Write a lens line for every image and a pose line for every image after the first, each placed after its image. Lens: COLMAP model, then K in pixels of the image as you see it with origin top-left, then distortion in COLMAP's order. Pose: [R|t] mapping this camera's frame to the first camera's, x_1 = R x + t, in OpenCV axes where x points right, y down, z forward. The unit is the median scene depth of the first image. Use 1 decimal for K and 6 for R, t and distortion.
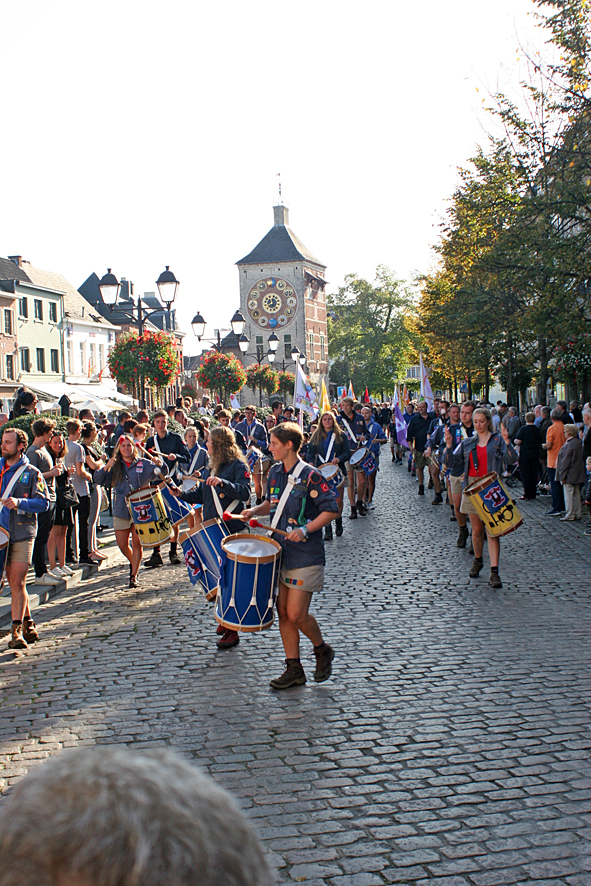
lens RADIAL K [[1225.3, 0, 294.2], [0, 1225.3, 441.6], [0, 0, 1]] dist [-0.144980, 0.095307]
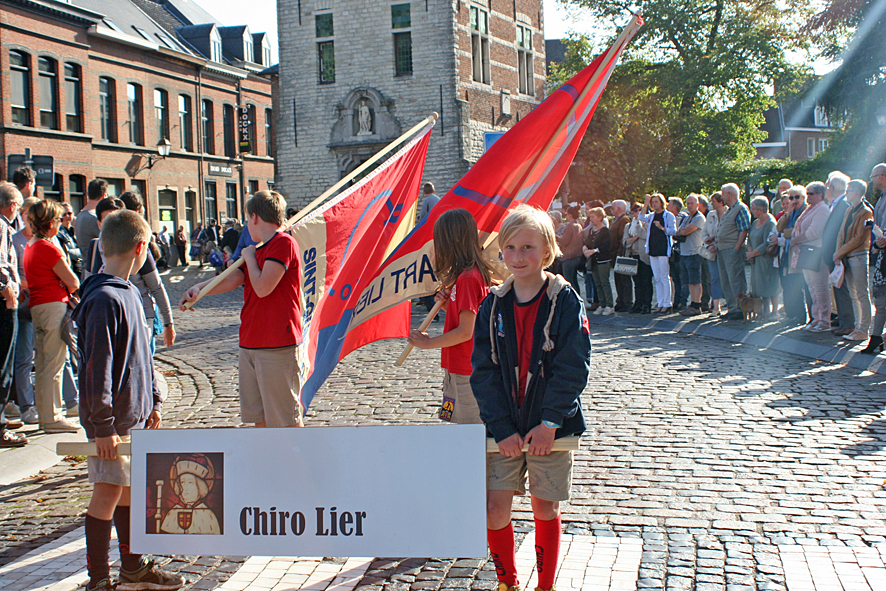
lens RADIAL K [[1163.3, 0, 448.1], [0, 1163.3, 293.8], [0, 0, 1]] dist [-0.164254, 0.144806]
pose [[0.987272, 0.011568, -0.158621, 0.069514], [-0.007699, 0.999658, 0.024987, -0.020453], [0.158856, -0.023448, 0.987023, 0.835127]]
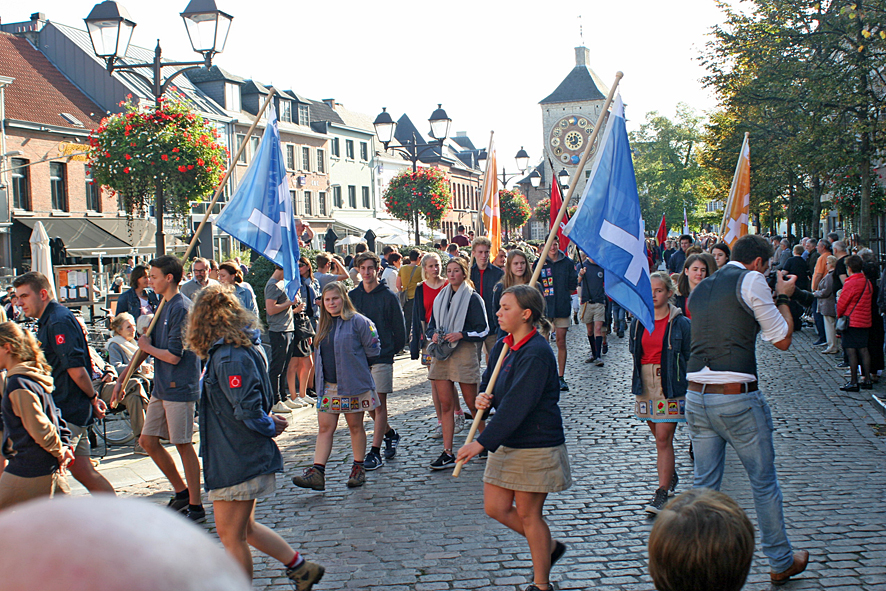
lens RADIAL K [[1163.3, 0, 448.1], [0, 1163.3, 293.8], [0, 0, 1]] dist [-0.164254, 0.144806]
pose [[0.990765, 0.001337, -0.135586, 0.011583], [0.001052, 0.999845, 0.017547, -0.000104], [0.135588, -0.017528, 0.990610, 0.007909]]
